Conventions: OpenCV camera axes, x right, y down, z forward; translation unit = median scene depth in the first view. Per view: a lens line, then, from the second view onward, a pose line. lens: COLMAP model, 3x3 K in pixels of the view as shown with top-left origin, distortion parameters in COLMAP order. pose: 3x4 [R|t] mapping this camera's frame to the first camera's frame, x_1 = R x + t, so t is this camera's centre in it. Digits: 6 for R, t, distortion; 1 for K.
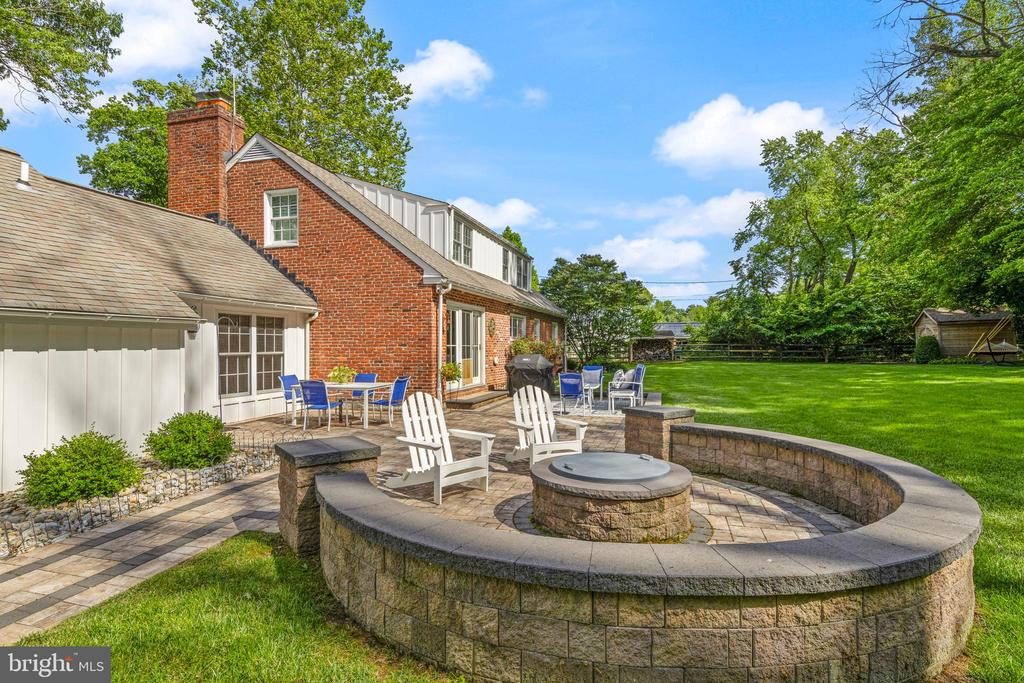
lens RADIAL K [[525.6, 0, 512.0], [0, 525.6, 341.5], [0, 0, 1]] dist [0.011841, -0.001583]
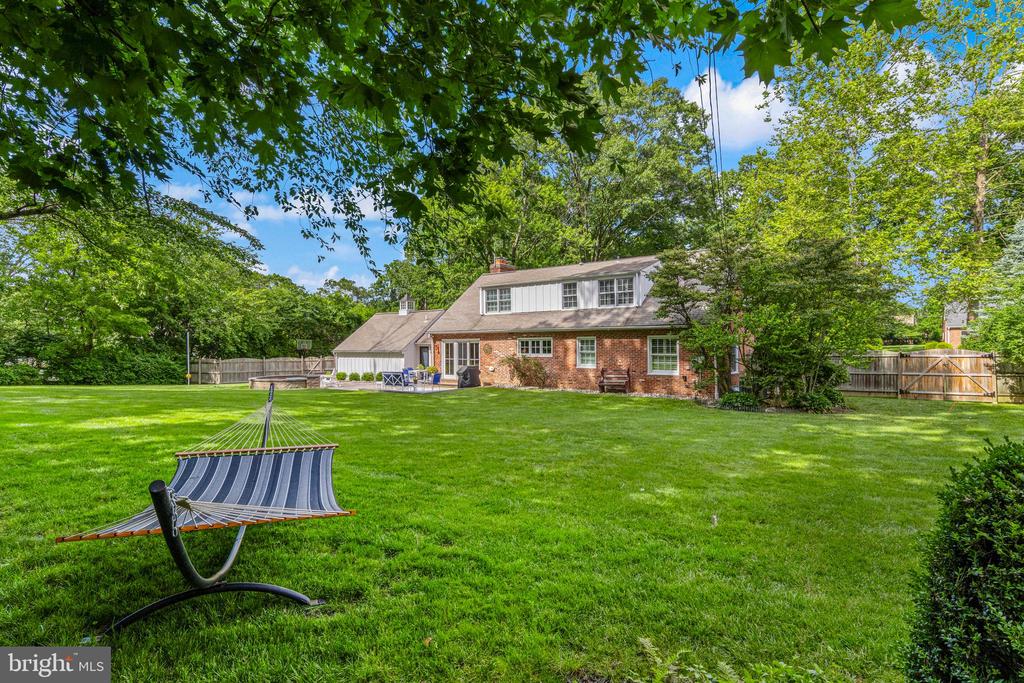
lens RADIAL K [[520.9, 0, 510.1], [0, 520.9, 346.9], [0, 0, 1]] dist [0.006765, 0.000171]
pose [[-0.354418, 0.006118, -0.935067, 1.825028], [0.014099, 0.999900, 0.001198, -0.041430], [0.934981, -0.012759, -0.354469, 1.990366]]
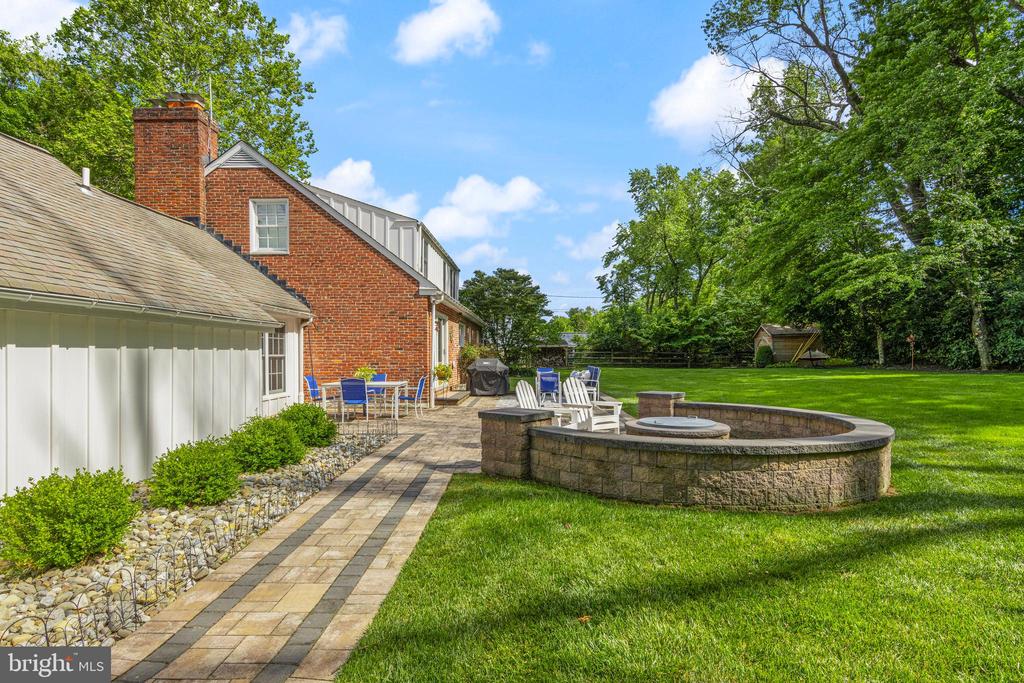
lens RADIAL K [[532.4, 0, 513.7], [0, 532.4, 359.0], [0, 0, 1]] dist [0.009884, -0.001071]
pose [[0.966202, -0.000053, 0.257788, -0.238147], [-0.003968, 0.999878, 0.015077, 0.009005], [-0.257757, -0.015590, 0.966084, -0.139505]]
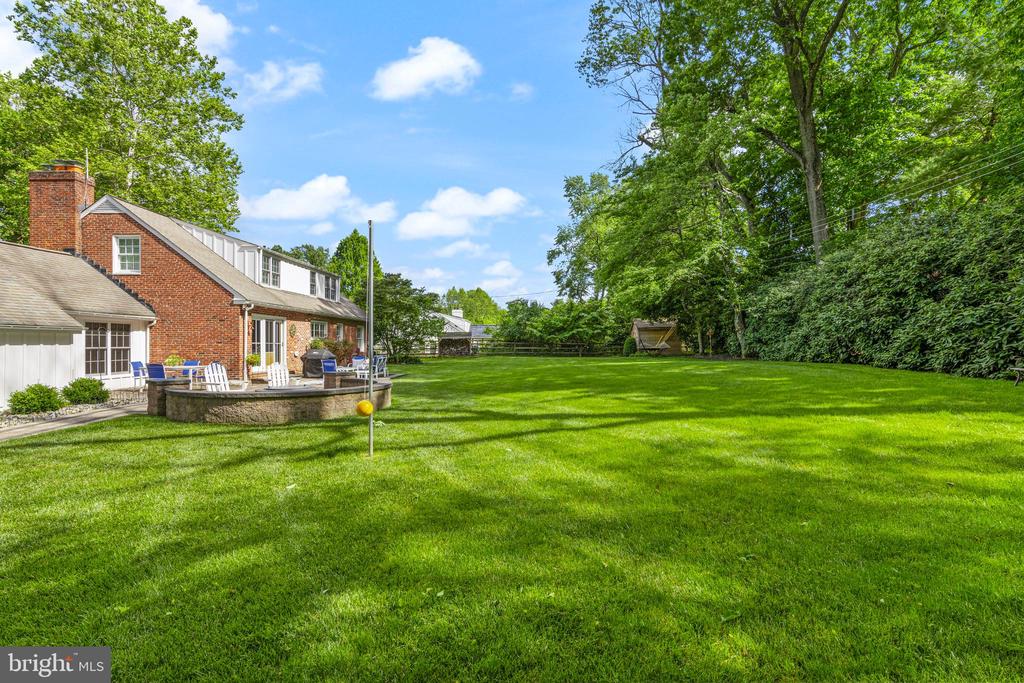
lens RADIAL K [[521.7, 0, 512.0], [0, 521.7, 341.5], [0, 0, 1]] dist [0.028042, -0.016507]
pose [[0.966647, 0.003171, 0.256094, 0.209092], [-0.003922, 0.999989, 0.002423, -0.003573], [-0.256084, -0.003346, 0.966649, -0.653657]]
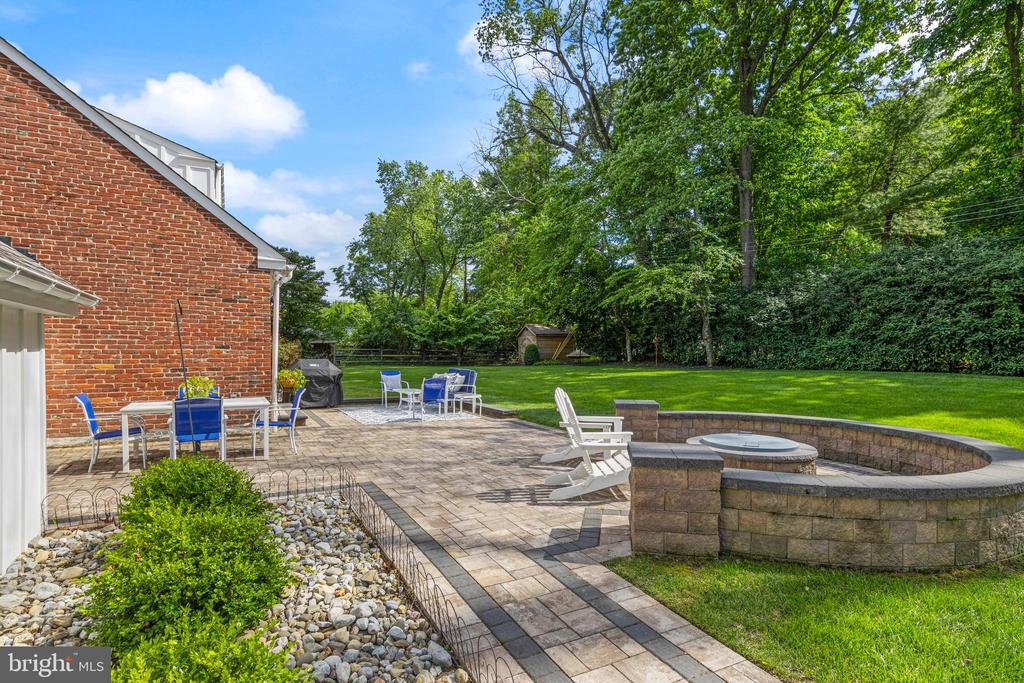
lens RADIAL K [[529.8, 0, 514.1], [0, 529.8, 357.8], [0, 0, 1]] dist [0.009984, -0.000615]
pose [[0.710270, -0.002517, 0.703925, -0.399158], [-0.012255, 0.999798, 0.015941, 0.004698], [-0.703822, -0.019949, 0.710096, 0.164005]]
